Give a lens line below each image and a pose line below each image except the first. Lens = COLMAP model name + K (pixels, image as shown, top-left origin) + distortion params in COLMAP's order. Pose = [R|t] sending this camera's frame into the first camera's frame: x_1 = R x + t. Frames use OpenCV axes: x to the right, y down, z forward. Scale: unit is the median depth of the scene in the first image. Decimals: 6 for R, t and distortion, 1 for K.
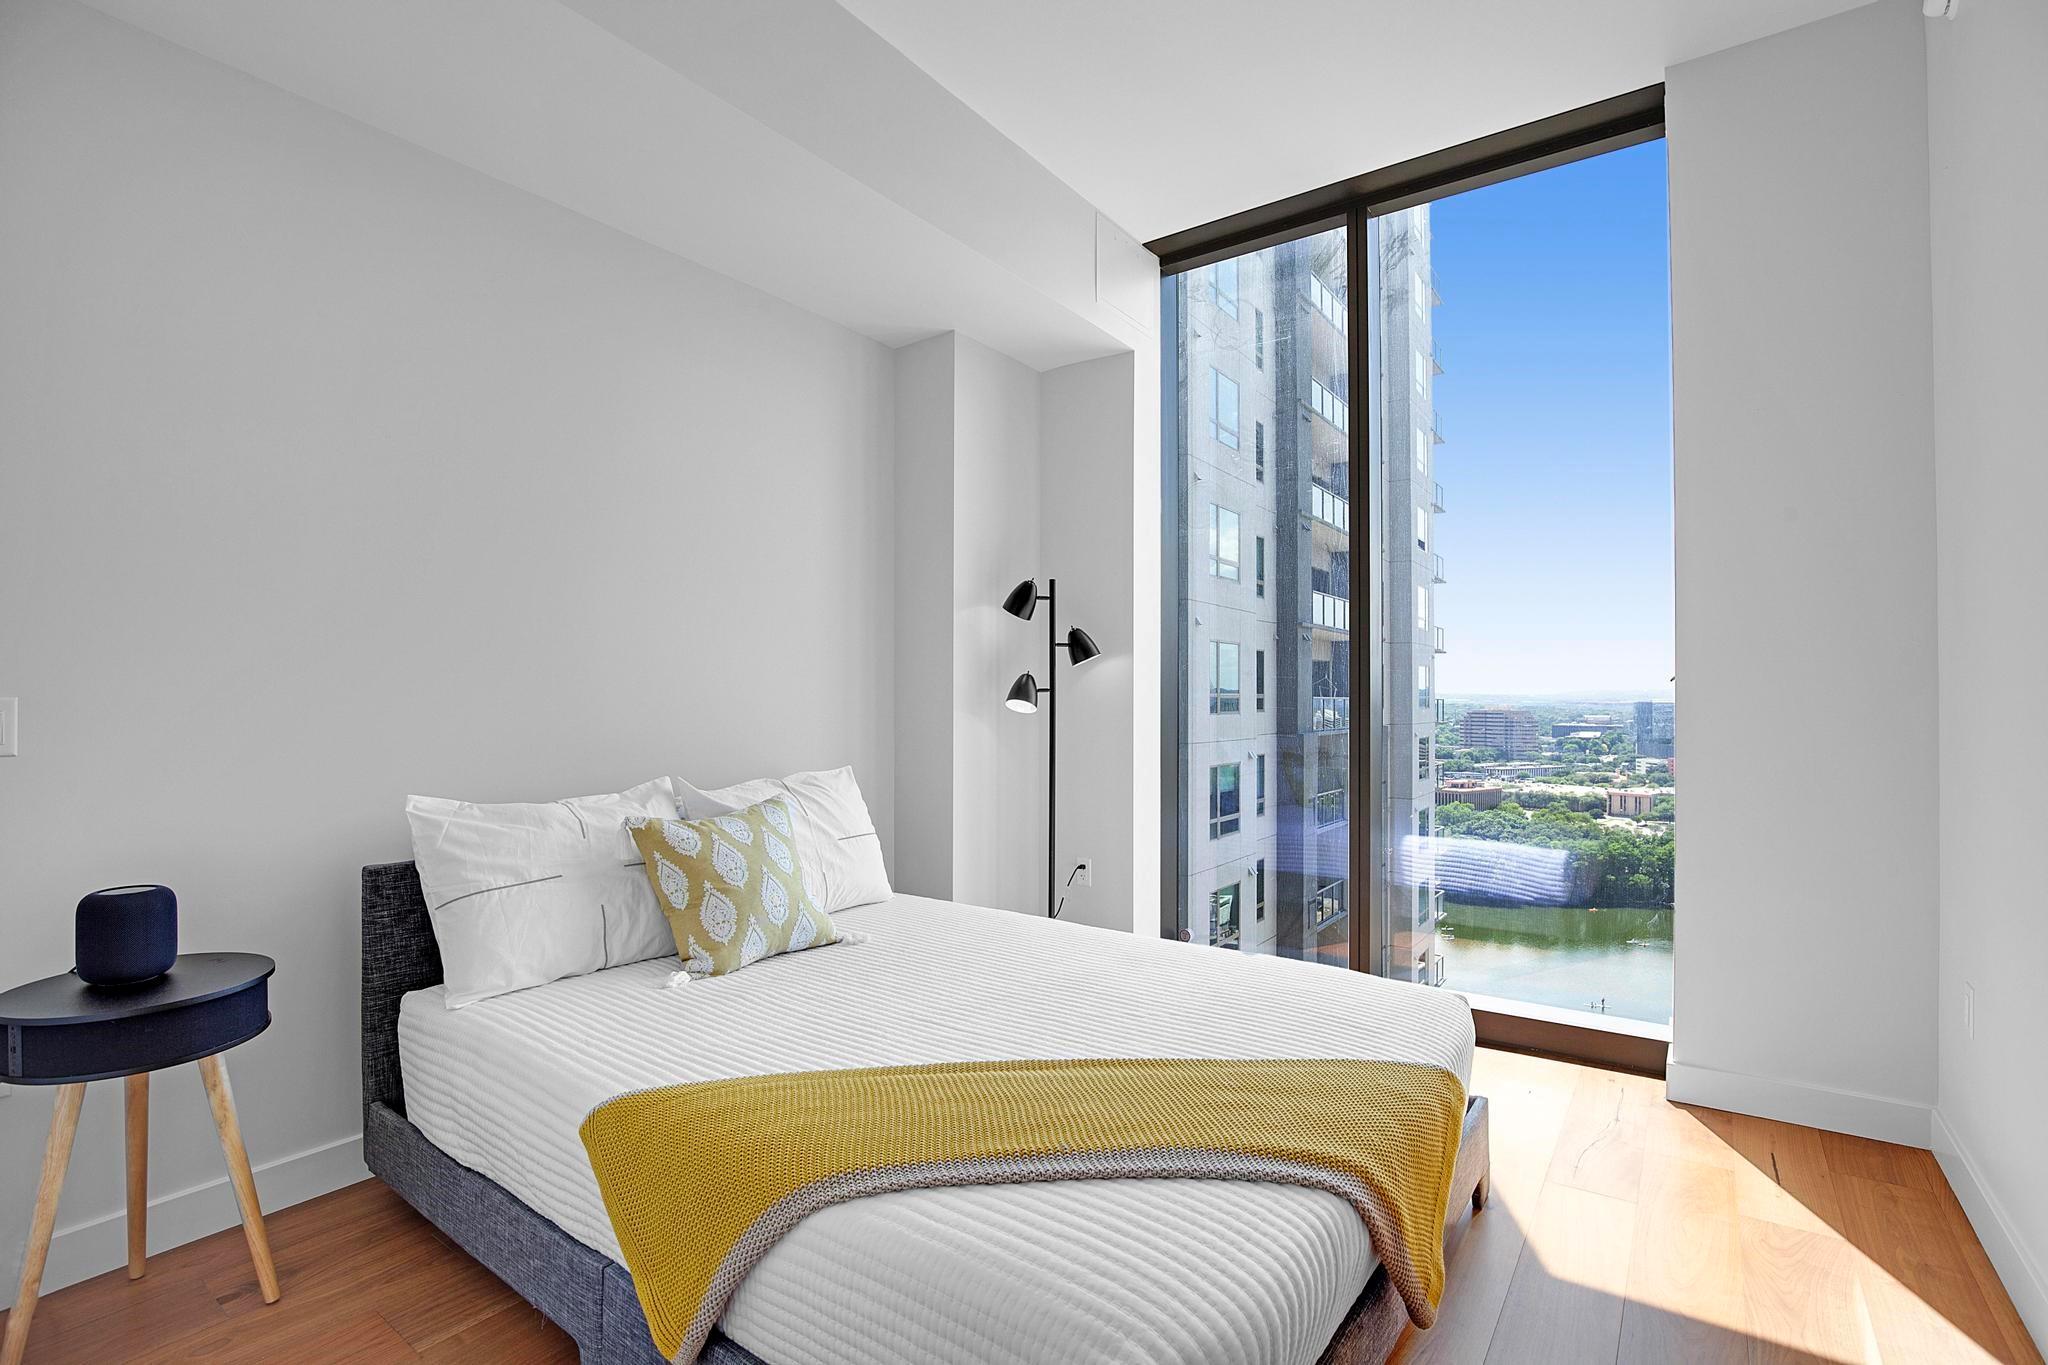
lens RADIAL K [[932.5, 0, 1033.3], [0, 932.5, 686.0], [0, 0, 1]] dist [-0.040829, 0.008406]
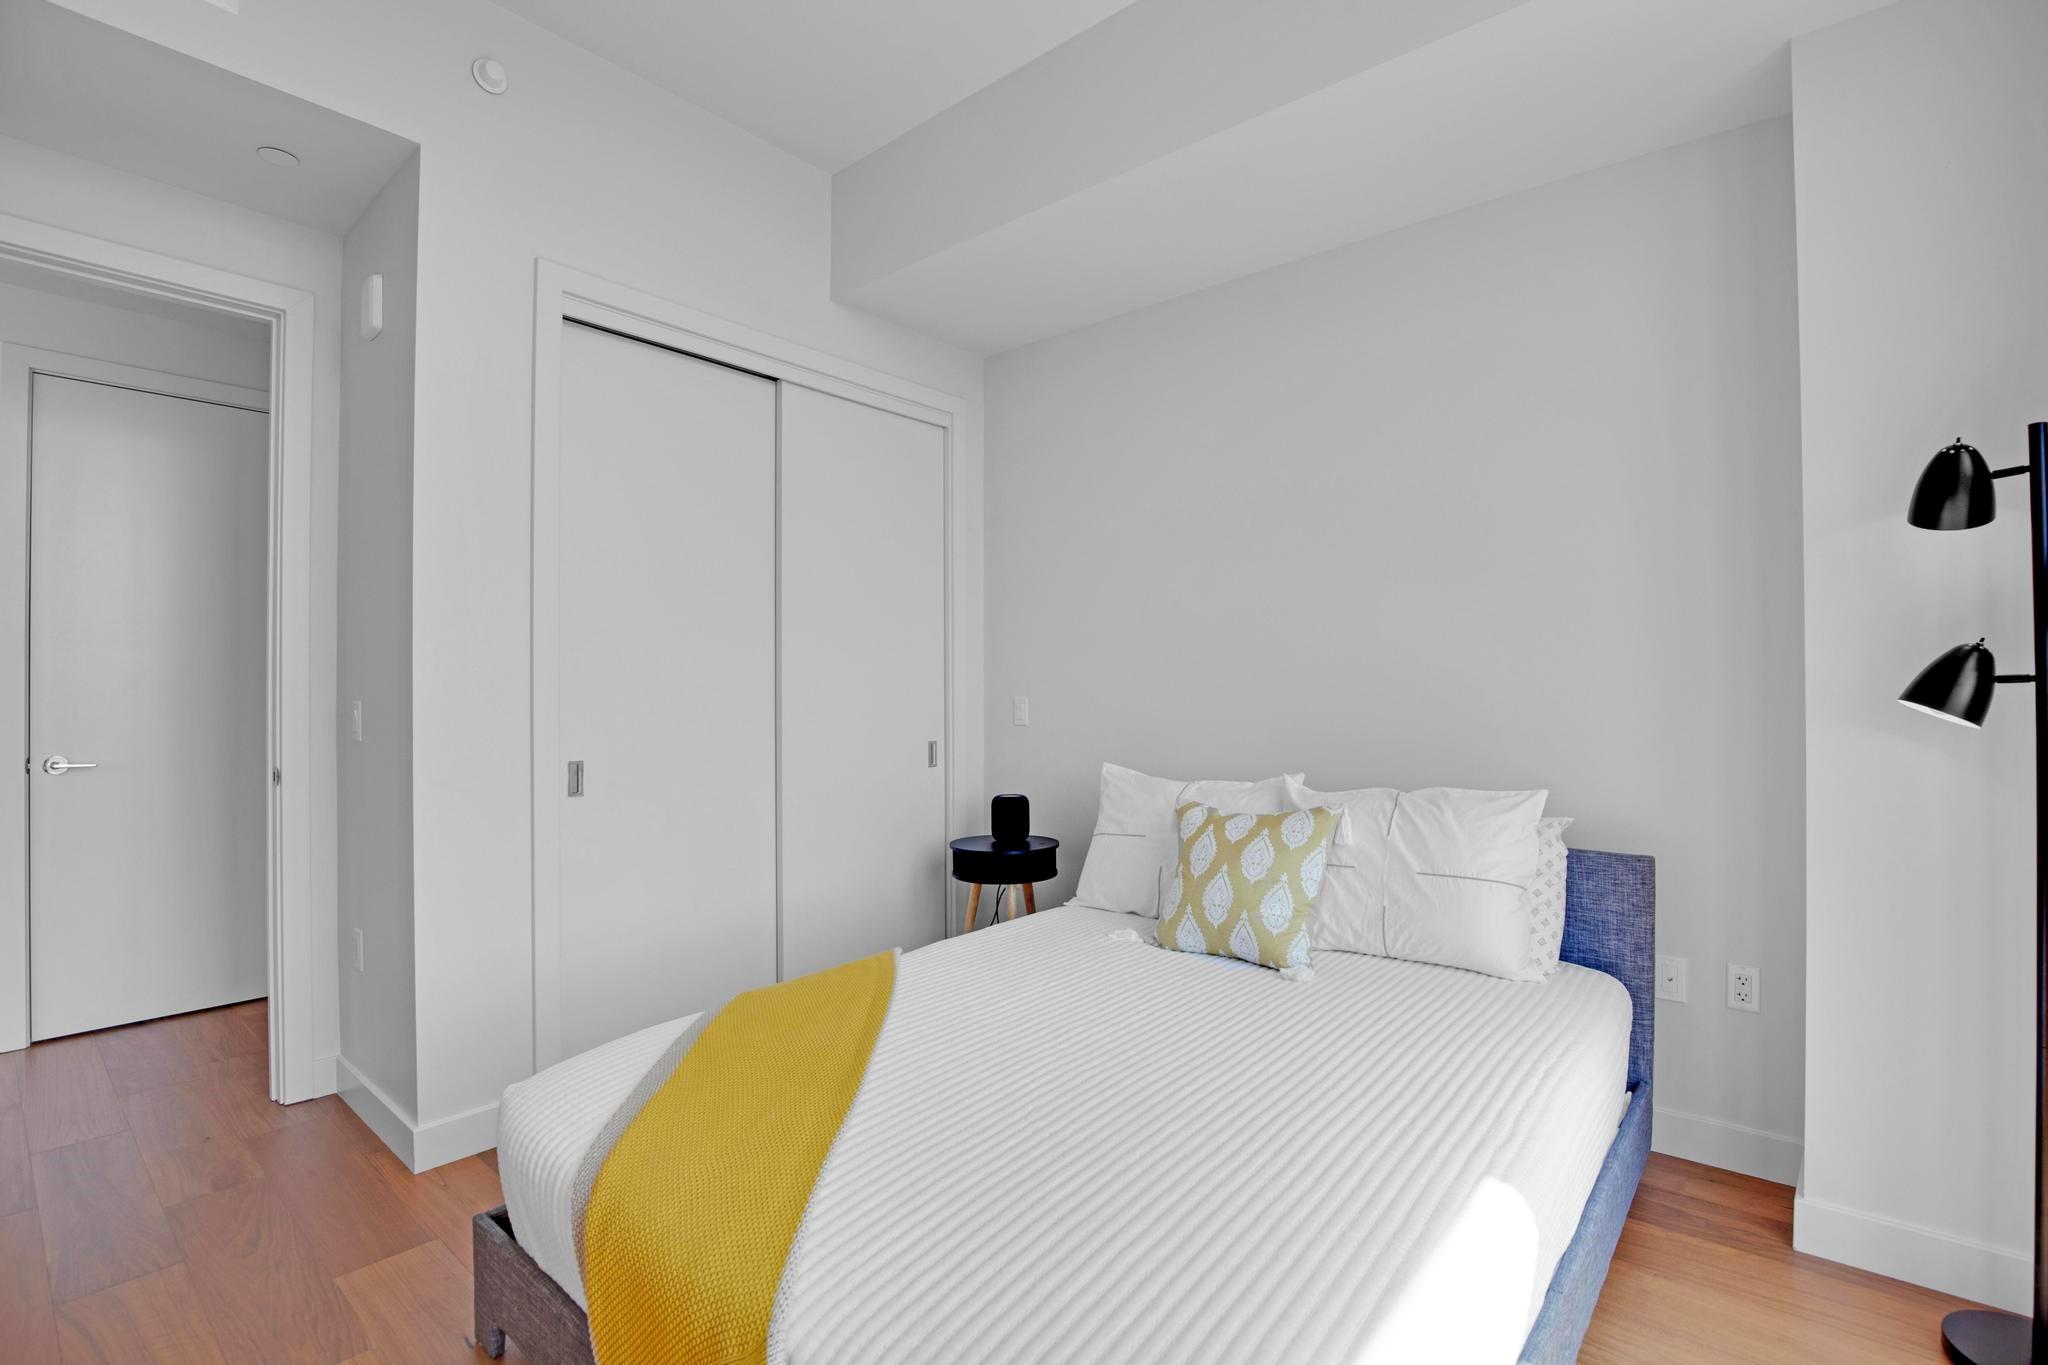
lens RADIAL K [[932.5, 0, 1033.3], [0, 932.5, 686.0], [0, 0, 1]] dist [-0.040829, 0.008406]
pose [[-0.076184, -0.002837, -0.997090, 0.750896], [0.021433, 0.999760, -0.004482, -0.001071], [0.996863, -0.021712, -0.076104, 0.892348]]
